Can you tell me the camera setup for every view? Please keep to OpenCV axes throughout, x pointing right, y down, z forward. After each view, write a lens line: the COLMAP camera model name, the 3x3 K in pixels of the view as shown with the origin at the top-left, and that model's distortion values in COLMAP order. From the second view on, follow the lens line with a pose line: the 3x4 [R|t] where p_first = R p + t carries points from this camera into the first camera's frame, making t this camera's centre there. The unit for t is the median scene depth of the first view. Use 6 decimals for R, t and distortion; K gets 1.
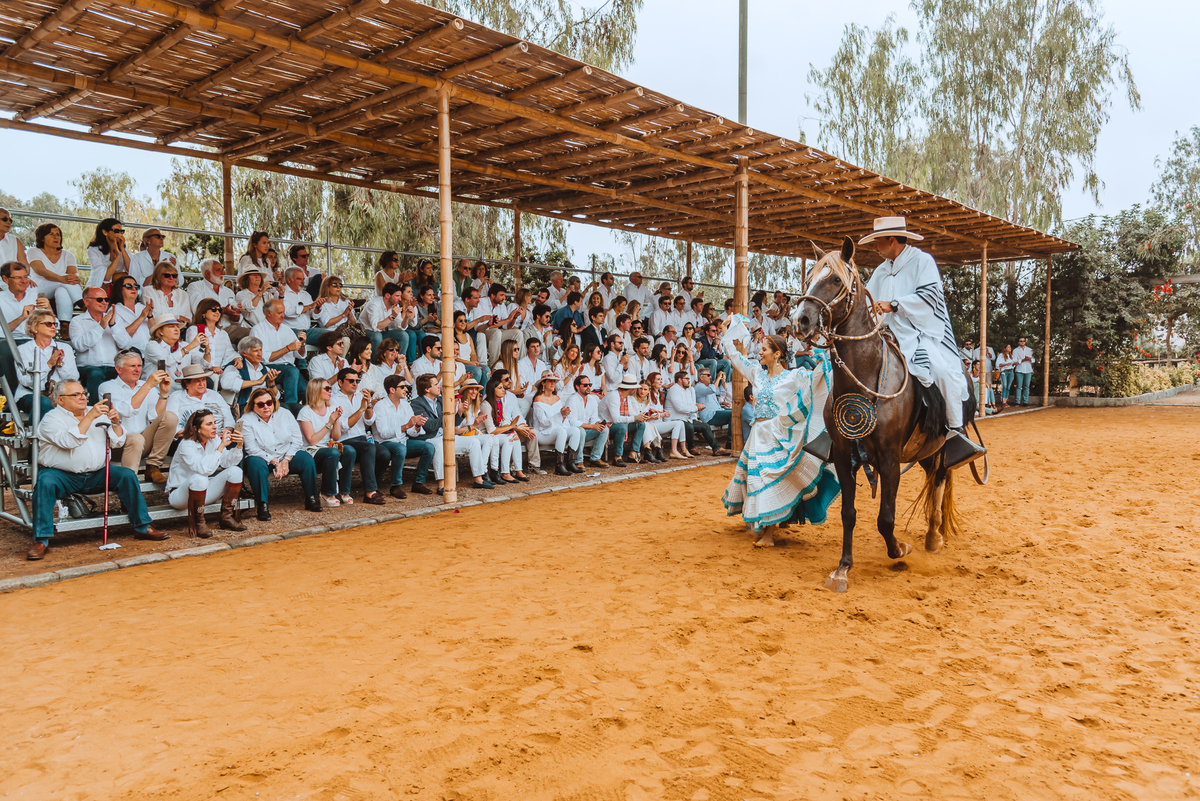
lens RADIAL K [[894.5, 0, 643.6], [0, 894.5, 417.3], [0, 0, 1]] dist [0.004064, 0.001796]
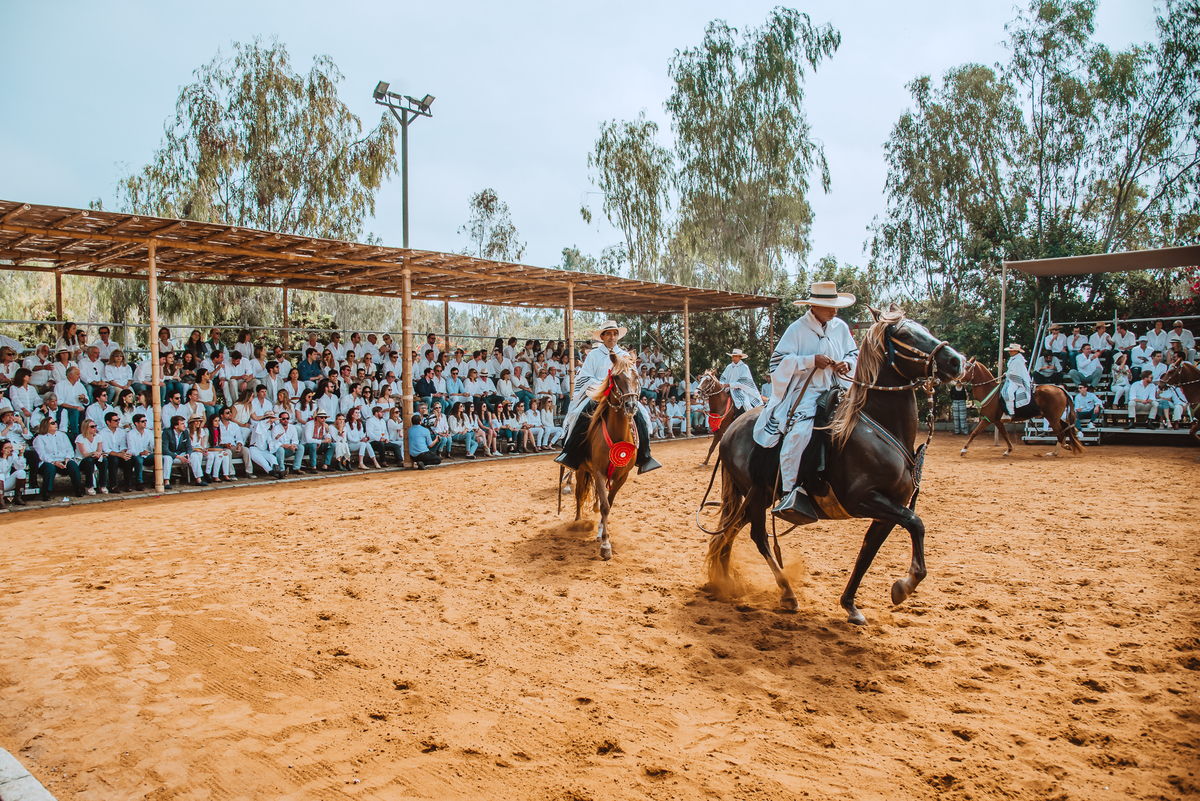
lens RADIAL K [[941.7, 0, 599.8], [0, 941.7, 450.2], [0, 0, 1]] dist [-0.100145, 0.071744]
pose [[0.999158, -0.003784, -0.040852, 0.507111], [0.004174, 0.999947, 0.009457, 0.004175], [0.040814, -0.009620, 0.999120, -0.507006]]
